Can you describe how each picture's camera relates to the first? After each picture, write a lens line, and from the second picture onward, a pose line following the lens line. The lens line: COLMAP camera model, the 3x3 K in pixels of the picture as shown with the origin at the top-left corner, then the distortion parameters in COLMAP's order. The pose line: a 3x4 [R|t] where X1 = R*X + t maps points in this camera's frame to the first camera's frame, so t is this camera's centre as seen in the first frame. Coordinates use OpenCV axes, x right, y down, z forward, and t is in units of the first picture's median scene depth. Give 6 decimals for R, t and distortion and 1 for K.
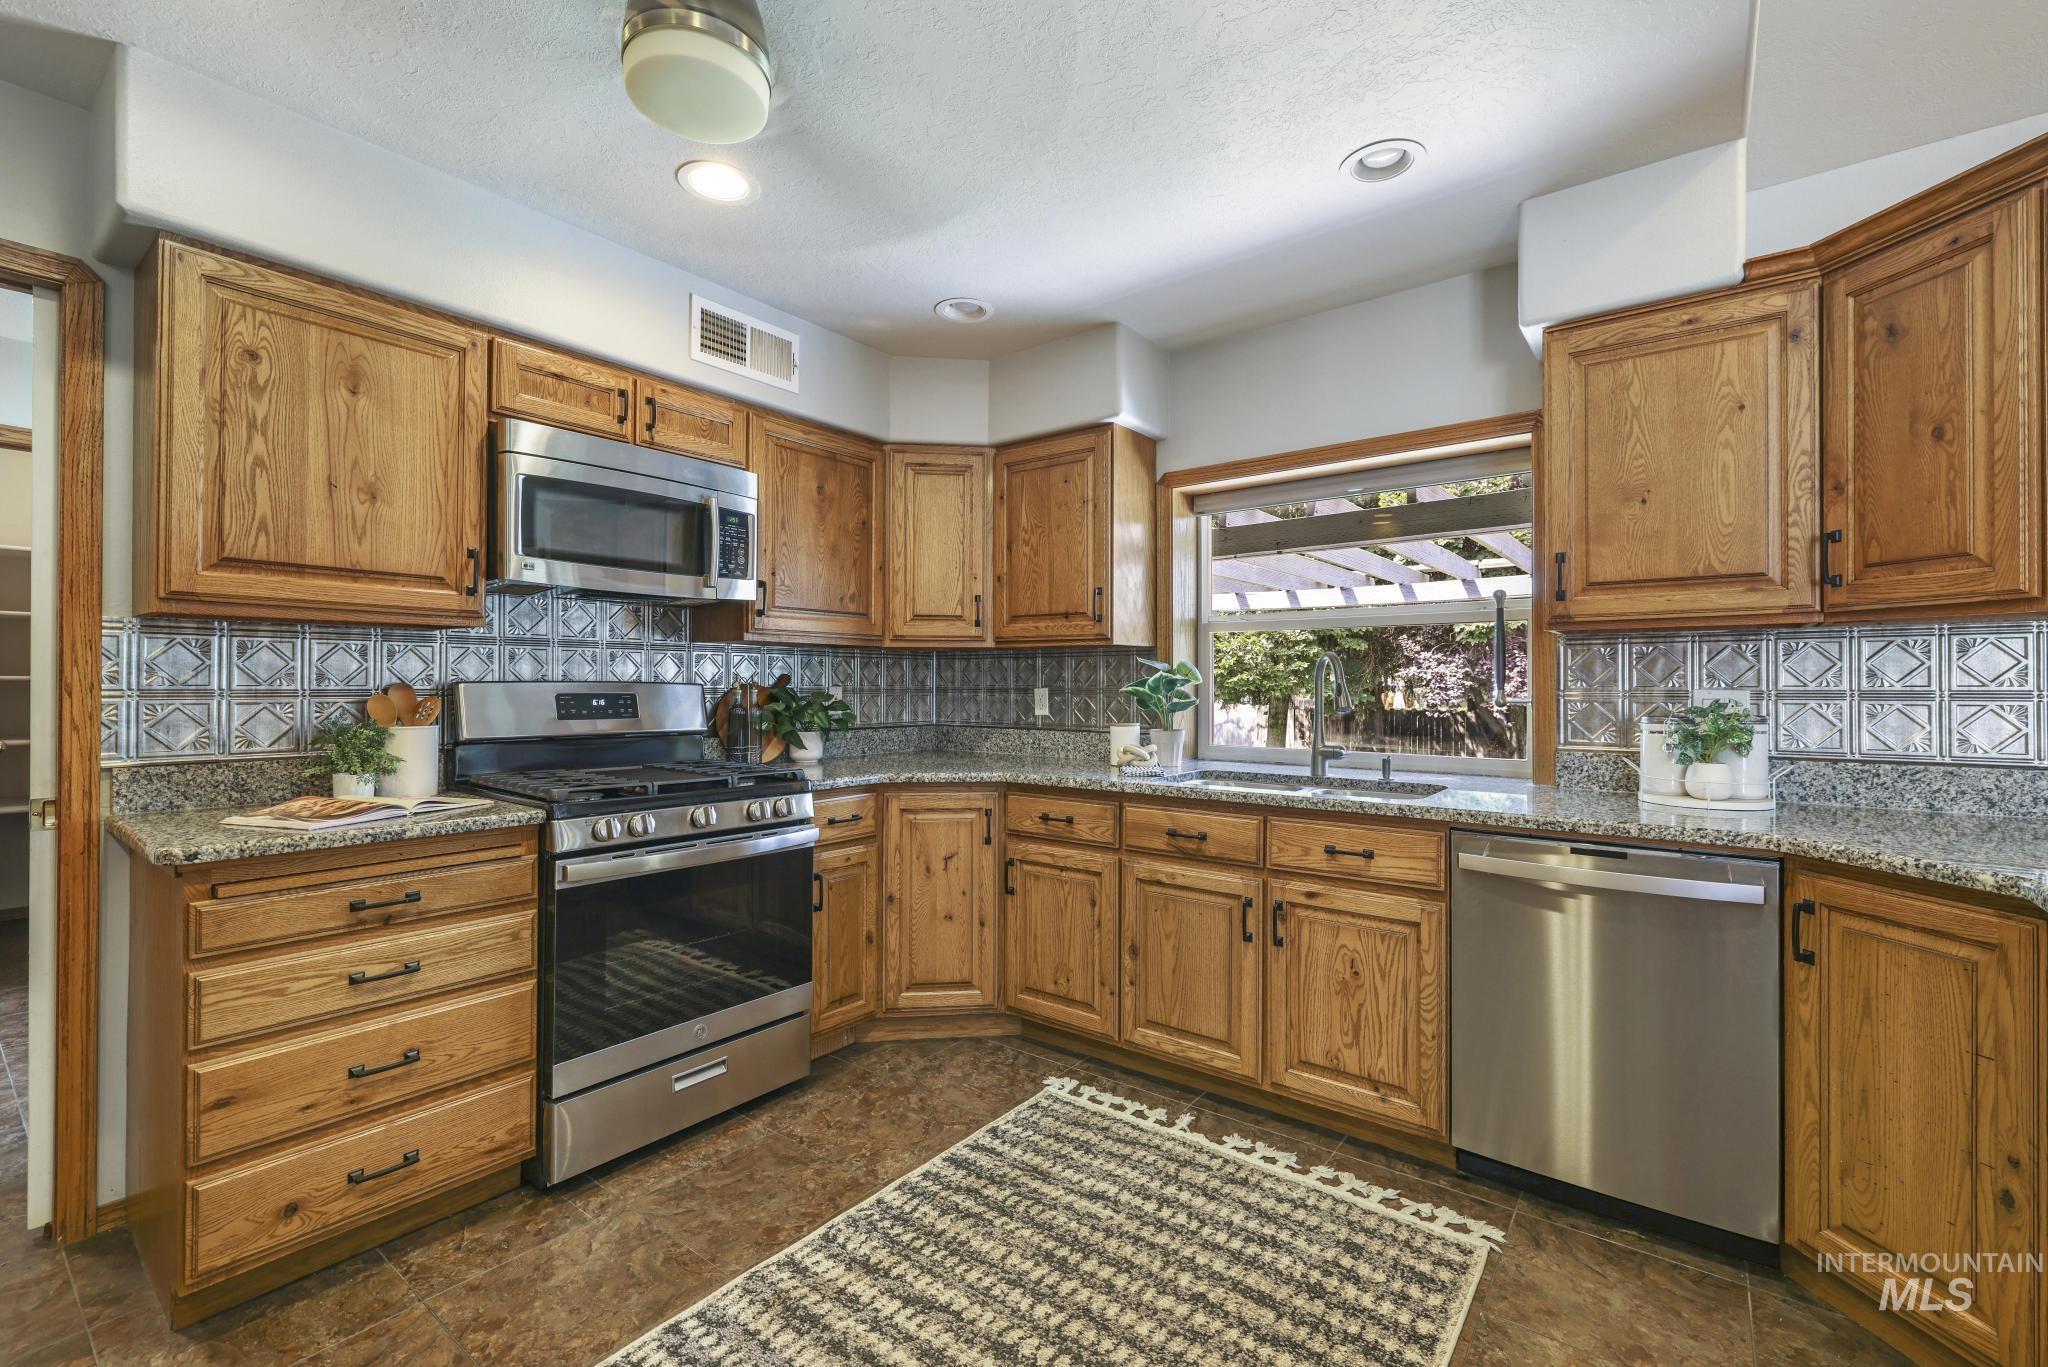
lens RADIAL K [[879.1, 0, 1030.2], [0, 879.1, 680.6], [0, 0, 1]] dist [0.001339, -0.000826]
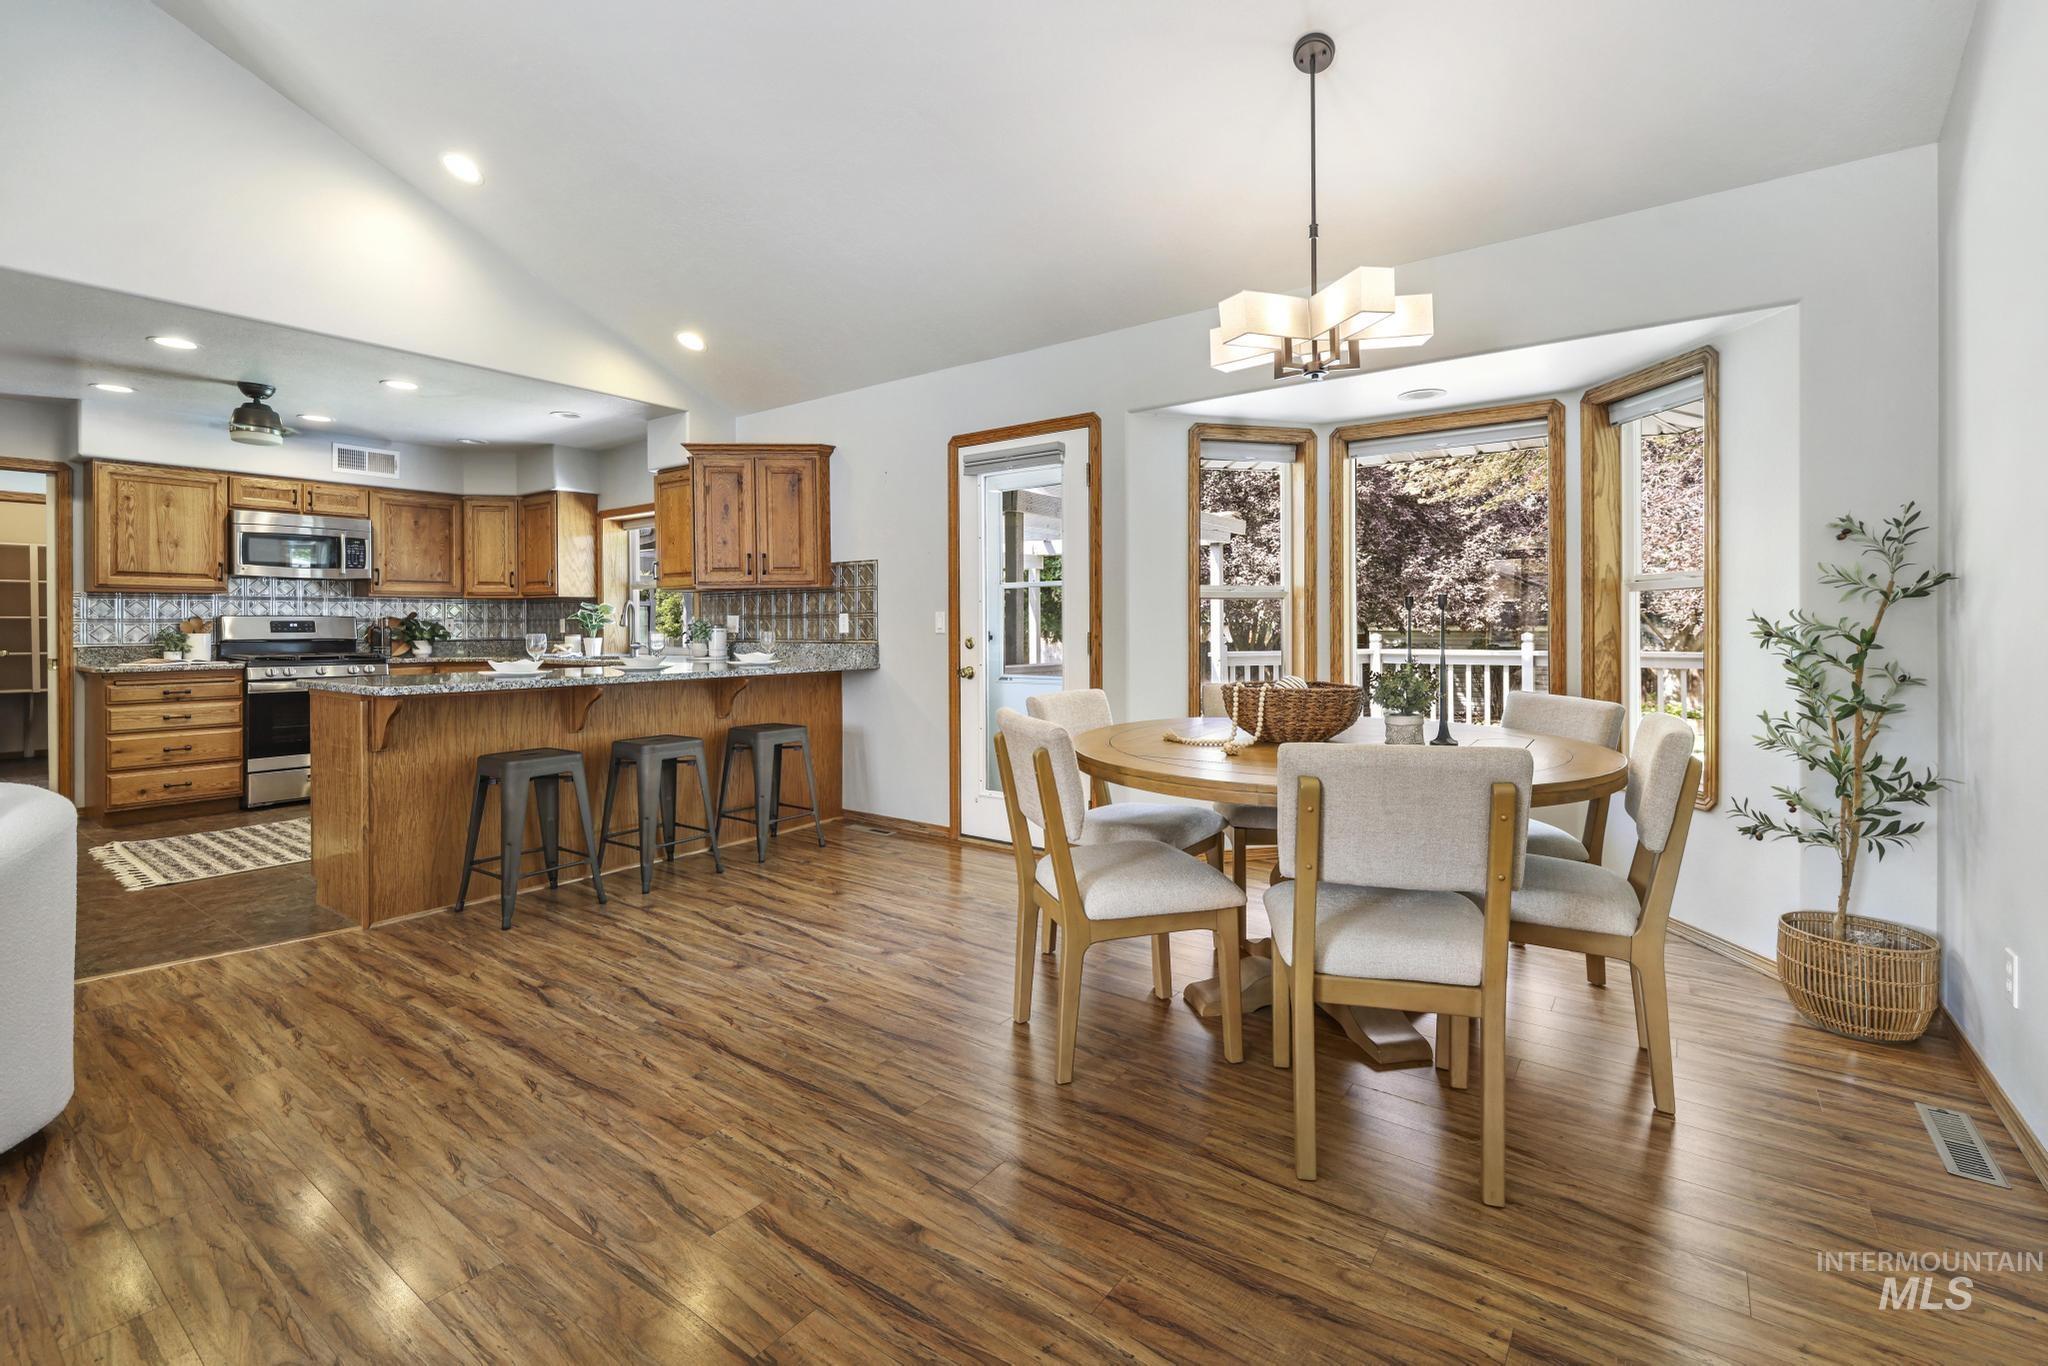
lens RADIAL K [[920.3, 0, 1034.0], [0, 920.3, 624.6], [0, 0, 1]] dist [-0.002959, 0.000096]
pose [[0.999649, -0.008293, 0.025163, 1.651909], [0.008145, 0.999949, 0.006007, 0.030921], [-0.025212, -0.005800, 0.999665, -1.712943]]
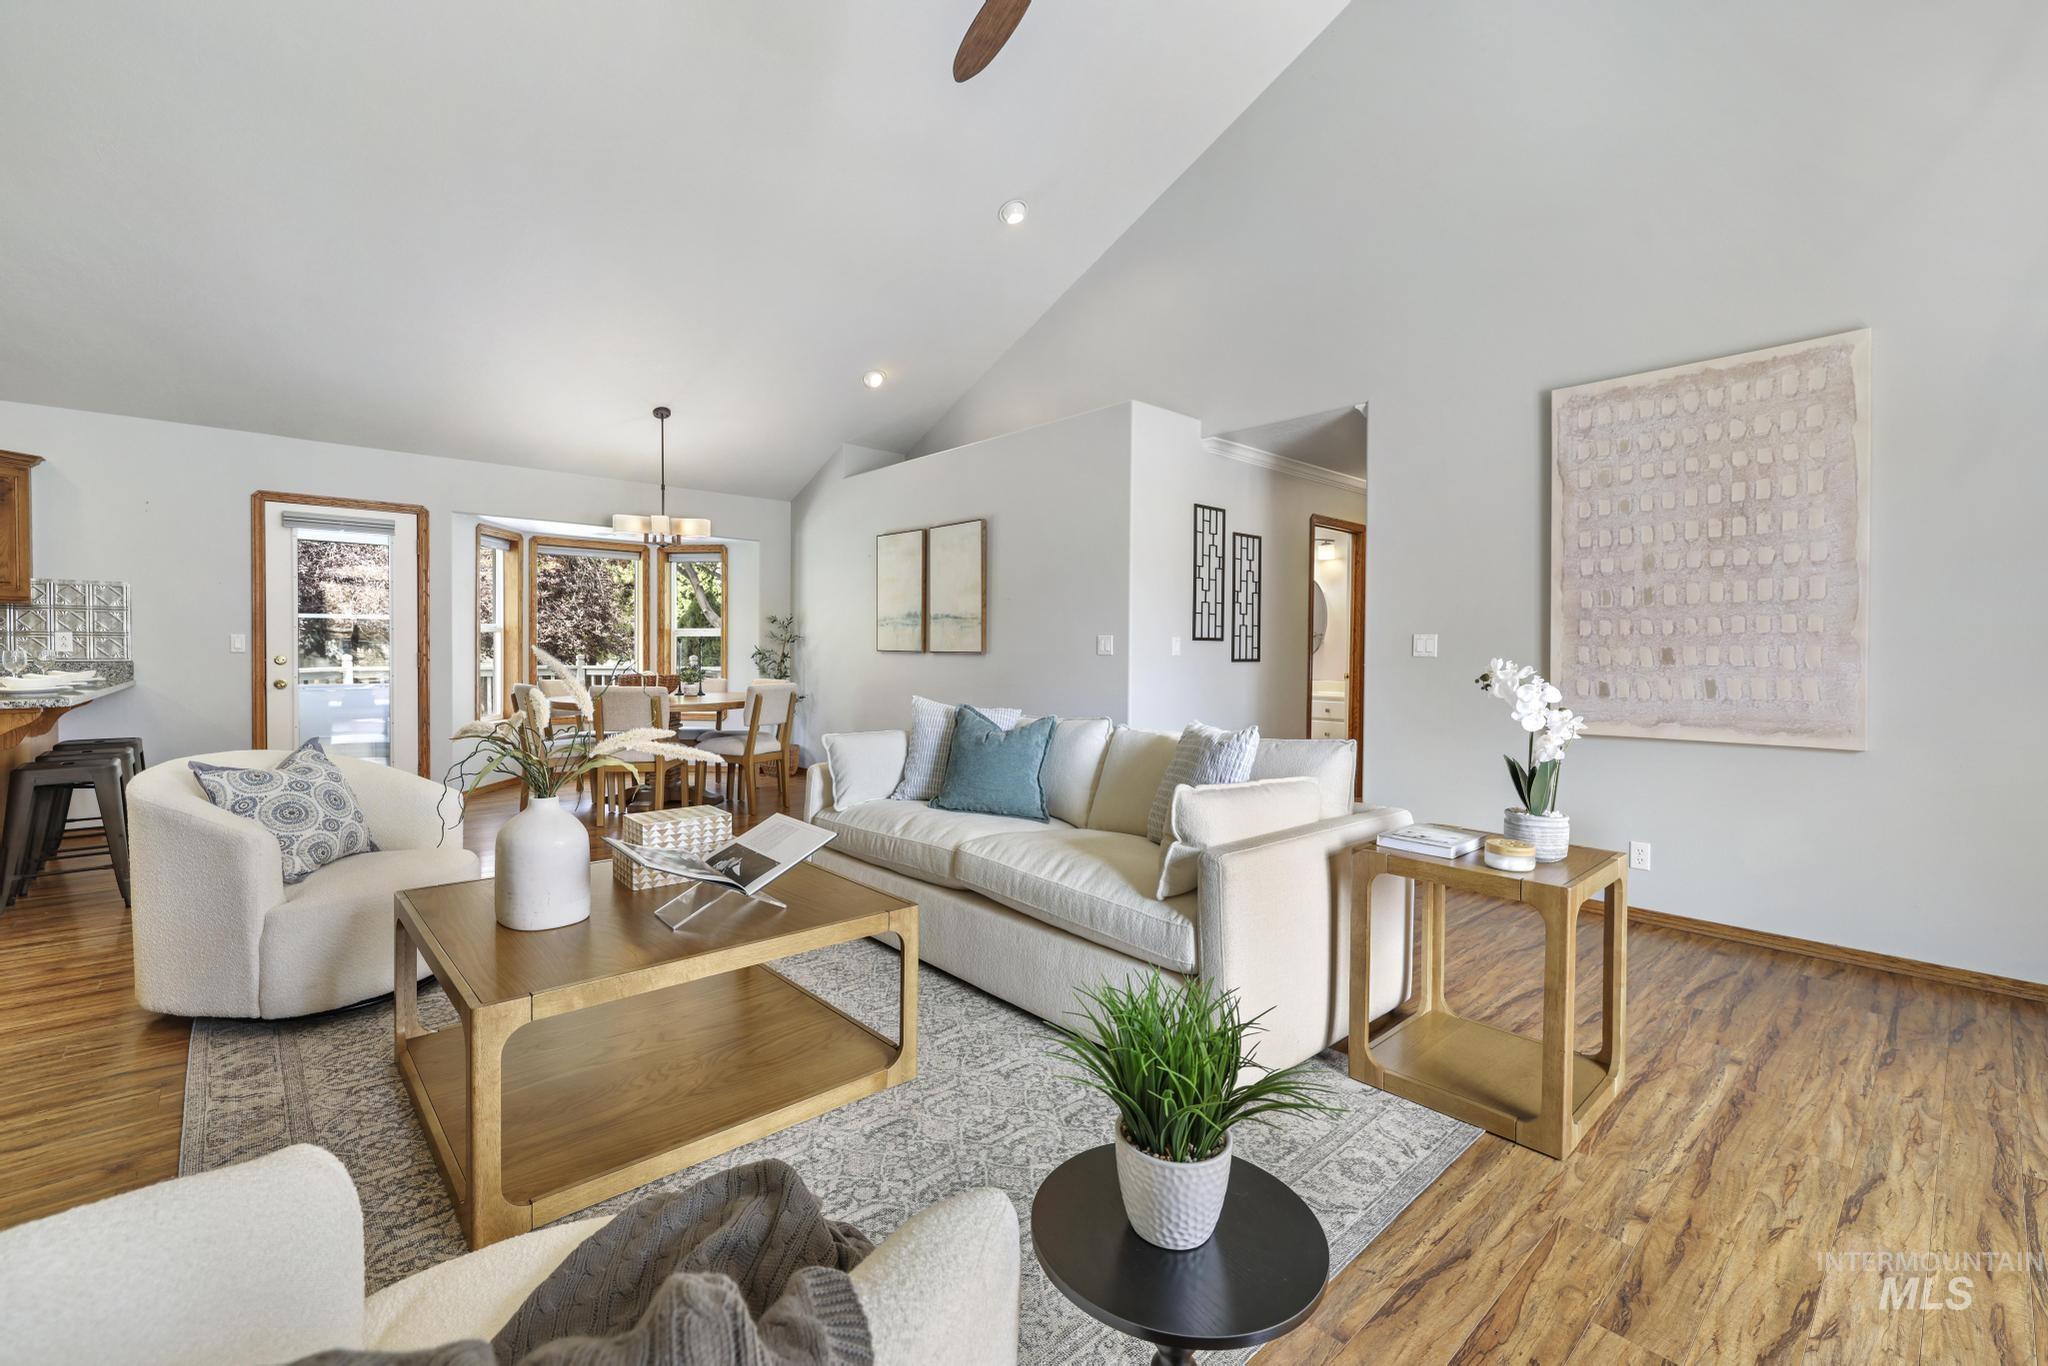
lens RADIAL K [[879.1, 0, 1015.7], [0, 879.1, 664.8], [0, 0, 1]] dist [0.001339, -0.000826]
pose [[0.169935, -0.015975, 0.985326, -0.664104], [-0.011133, 0.999774, 0.018130, 0.028795], [-0.985392, -0.014051, 0.169718, -2.131094]]
